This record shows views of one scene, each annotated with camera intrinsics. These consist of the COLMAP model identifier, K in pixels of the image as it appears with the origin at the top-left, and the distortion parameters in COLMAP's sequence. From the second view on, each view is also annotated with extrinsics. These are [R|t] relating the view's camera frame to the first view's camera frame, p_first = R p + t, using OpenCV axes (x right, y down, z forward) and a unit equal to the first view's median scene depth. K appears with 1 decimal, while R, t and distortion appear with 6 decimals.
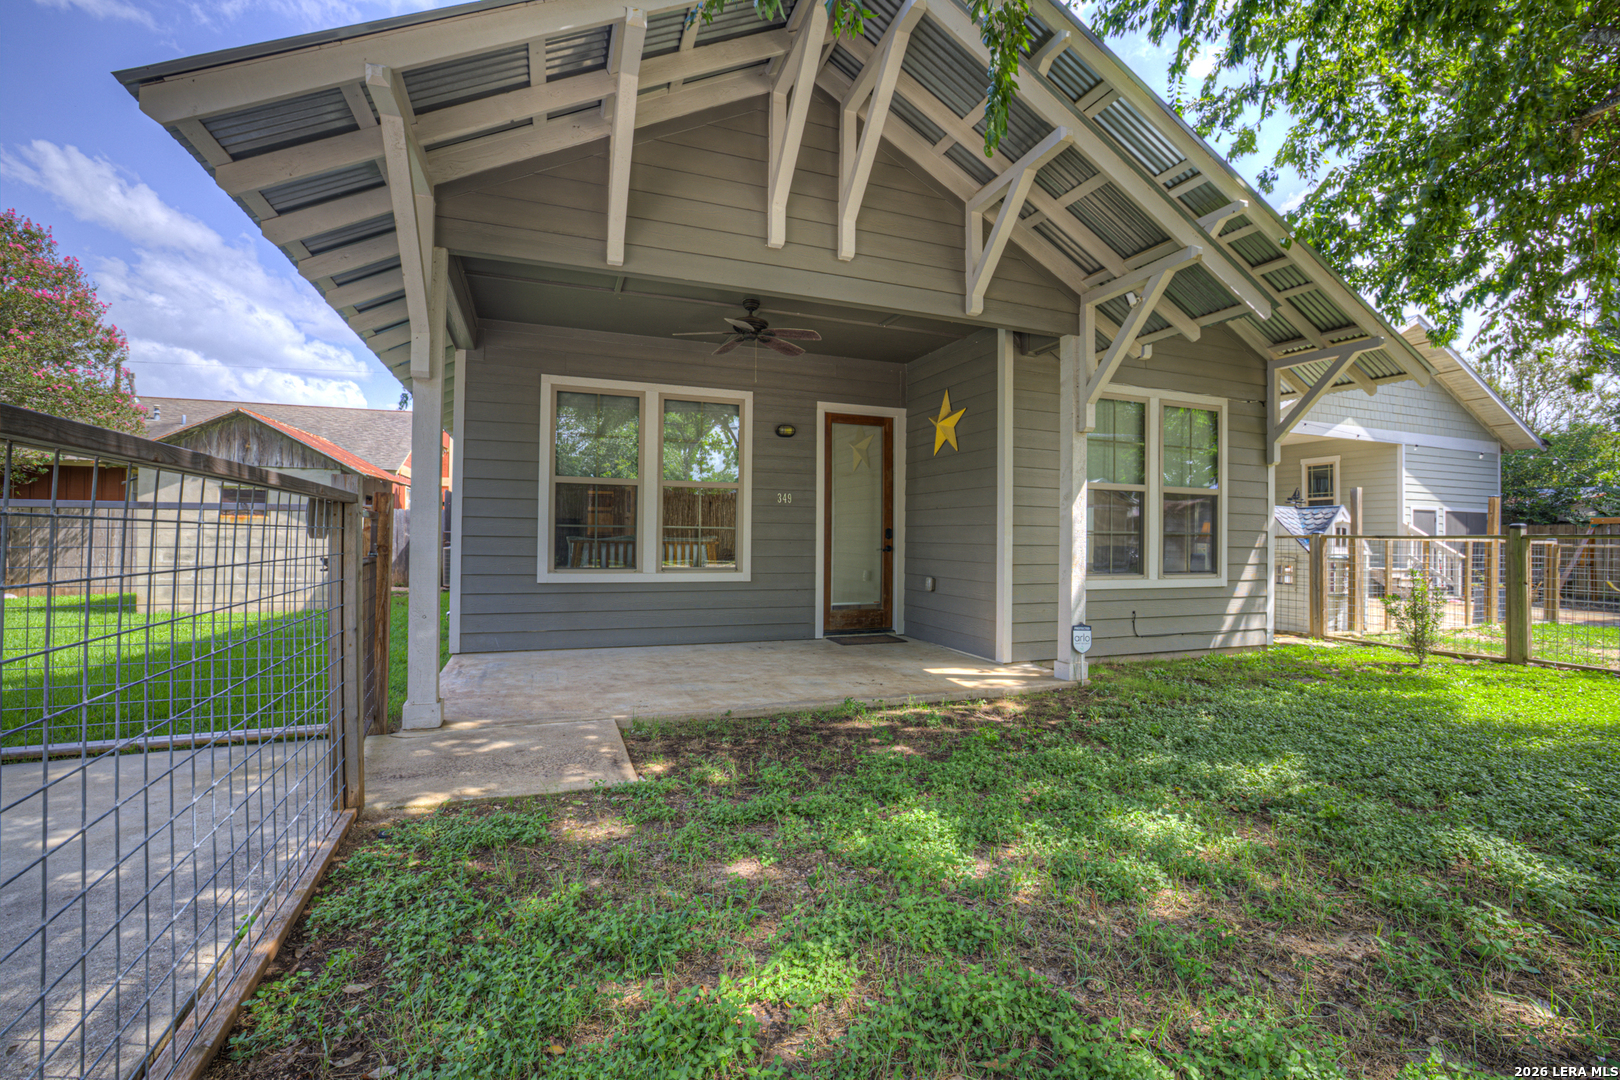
lens RADIAL K [[691.9, 0, 801.8], [0, 691.9, 532.8], [0, 0, 1]] dist [-0.048365, 0.019000]
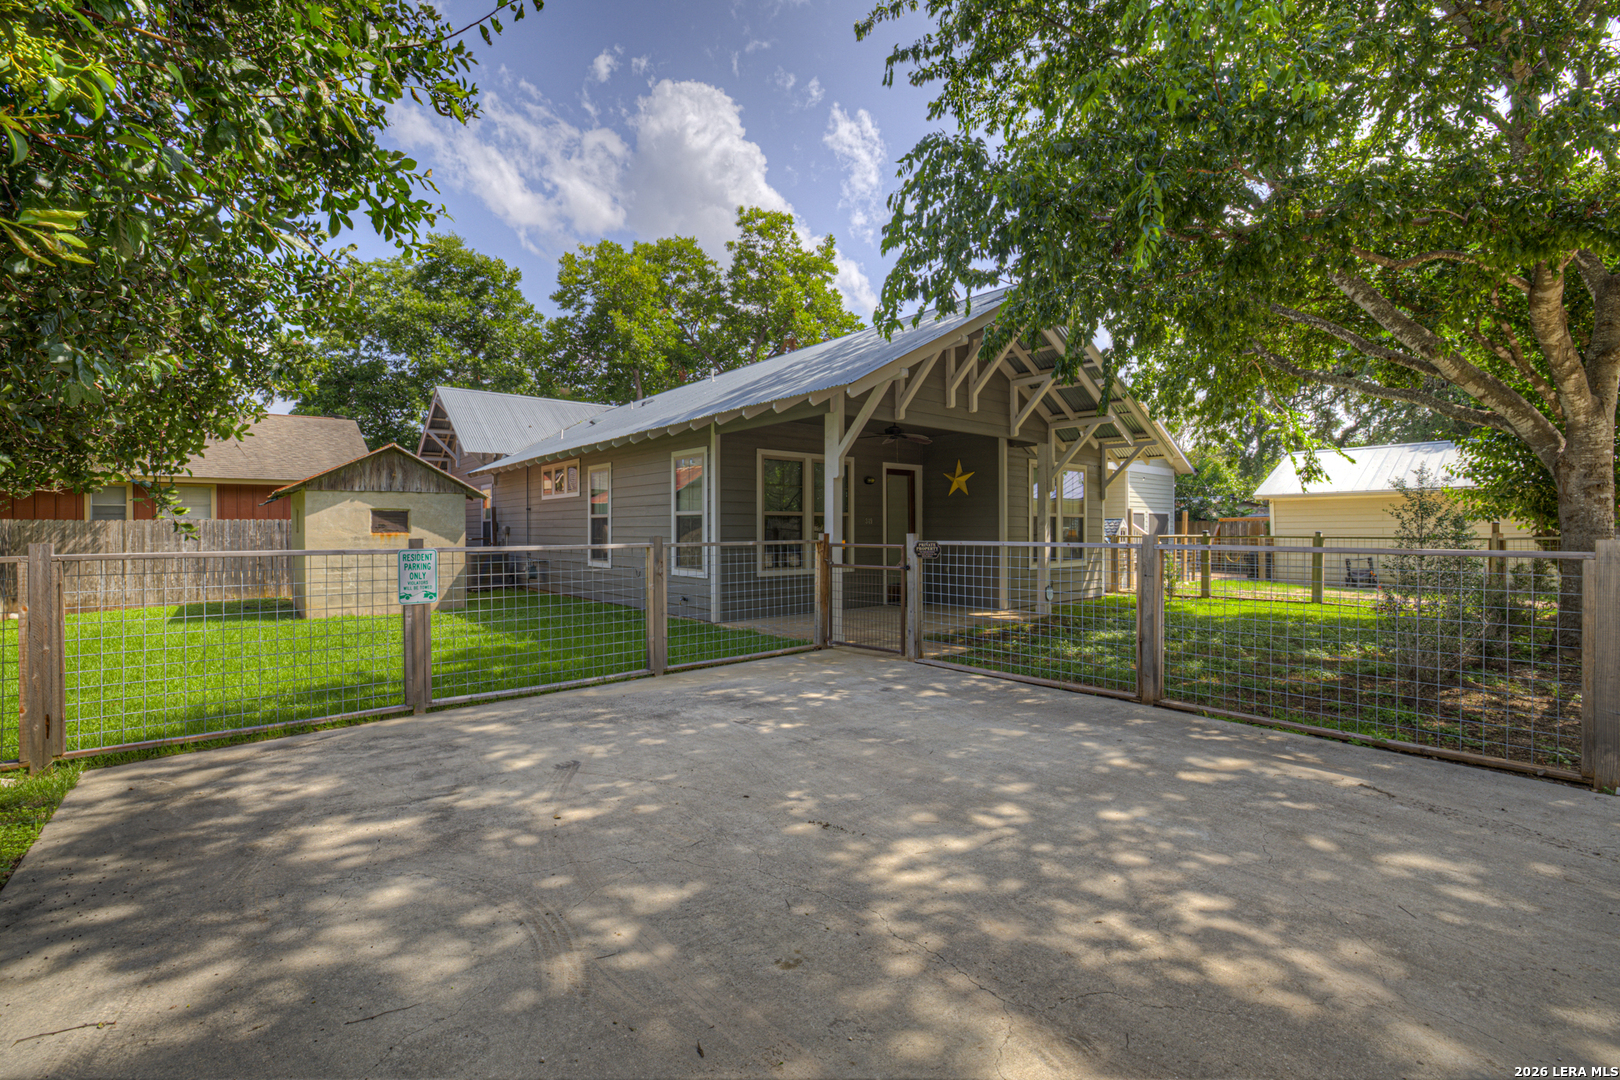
lens RADIAL K [[689.8, 0, 807.5], [0, 689.8, 532.6], [0, 0, 1]] dist [-0.039760, 0.015007]
pose [[0.941683, -0.016155, 0.336113, -0.736495], [0.011039, 0.999792, 0.017128, -0.053423], [-0.336320, -0.012419, 0.941666, -0.523047]]
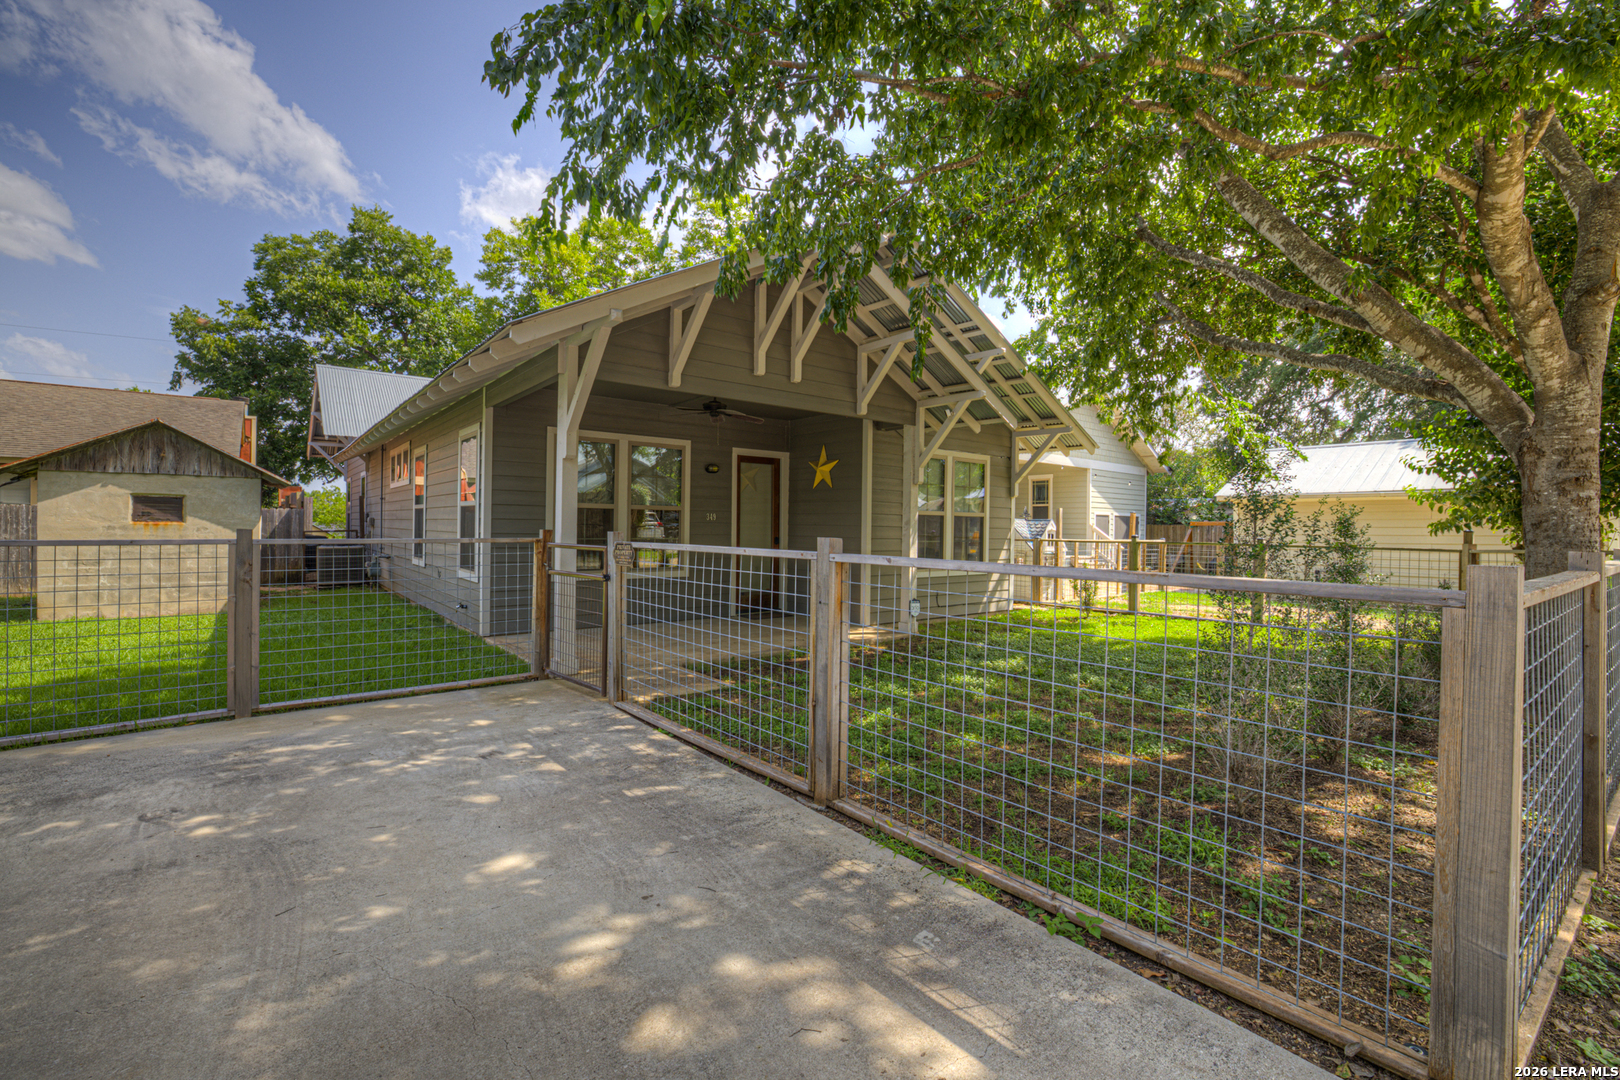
lens RADIAL K [[691.9, 0, 801.8], [0, 691.9, 532.8], [0, 0, 1]] dist [-0.048365, 0.019000]
pose [[0.949524, -0.001649, 0.313691, -0.295627], [-0.004808, 0.999792, 0.019809, -0.047303], [-0.313659, -0.020318, 0.949318, -0.393752]]
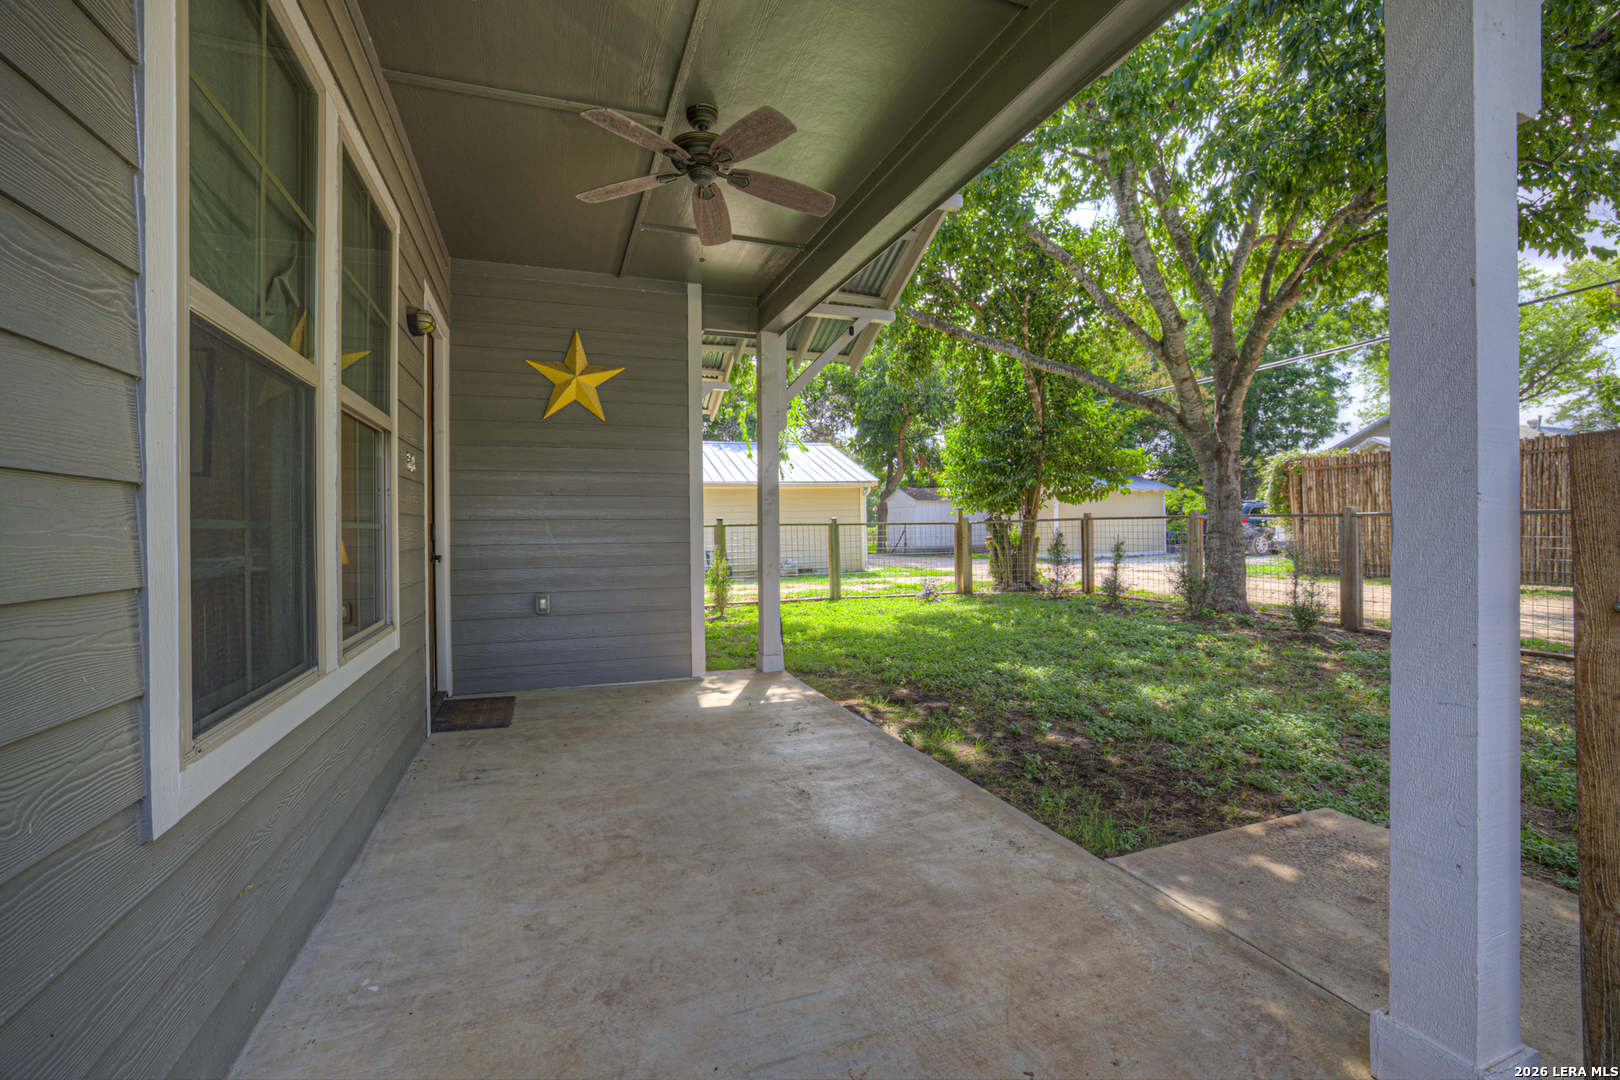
lens RADIAL K [[691.9, 0, 801.8], [0, 691.9, 532.8], [0, 0, 1]] dist [-0.048365, 0.019000]
pose [[0.007215, -0.020277, 0.999768, -0.502356], [-0.001432, 0.999793, 0.020287, -0.011718], [-0.999973, -0.001578, 0.007184, 0.741259]]
